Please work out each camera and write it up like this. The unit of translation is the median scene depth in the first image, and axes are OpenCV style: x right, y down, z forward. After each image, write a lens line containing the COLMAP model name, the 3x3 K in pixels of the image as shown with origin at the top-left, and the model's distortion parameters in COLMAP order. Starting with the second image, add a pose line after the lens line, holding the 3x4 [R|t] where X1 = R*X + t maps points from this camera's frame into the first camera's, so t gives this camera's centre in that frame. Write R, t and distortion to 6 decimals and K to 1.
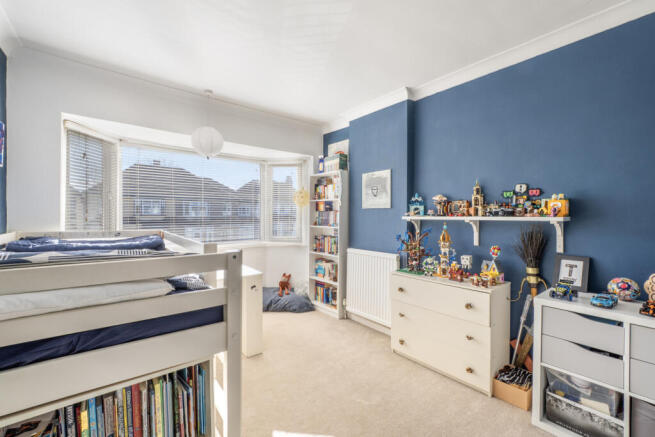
lens RADIAL K [[257.1, 0, 327.3], [0, 257.1, 217.3], [0, 0, 1]] dist [0.006252, -0.000570]
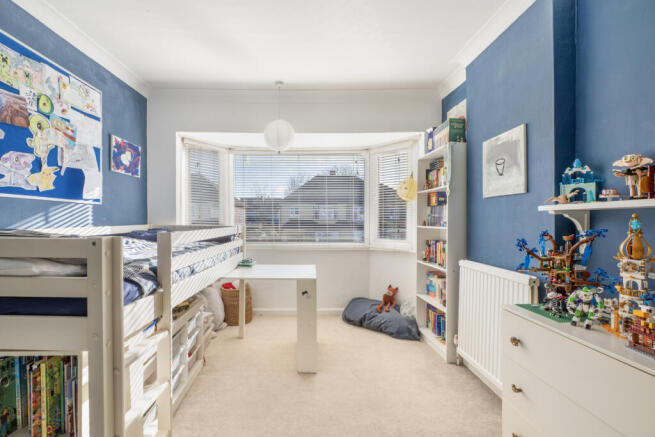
lens RADIAL K [[276.2, 0, 325.1], [0, 276.2, 223.6], [0, 0, 1]] dist [-0.010986, -0.000867]
pose [[0.786937, 0.001969, -0.617030, 0.250229], [-0.000016, 0.999995, 0.003171, 0.027091], [0.617033, -0.002485, 0.786933, 0.238893]]
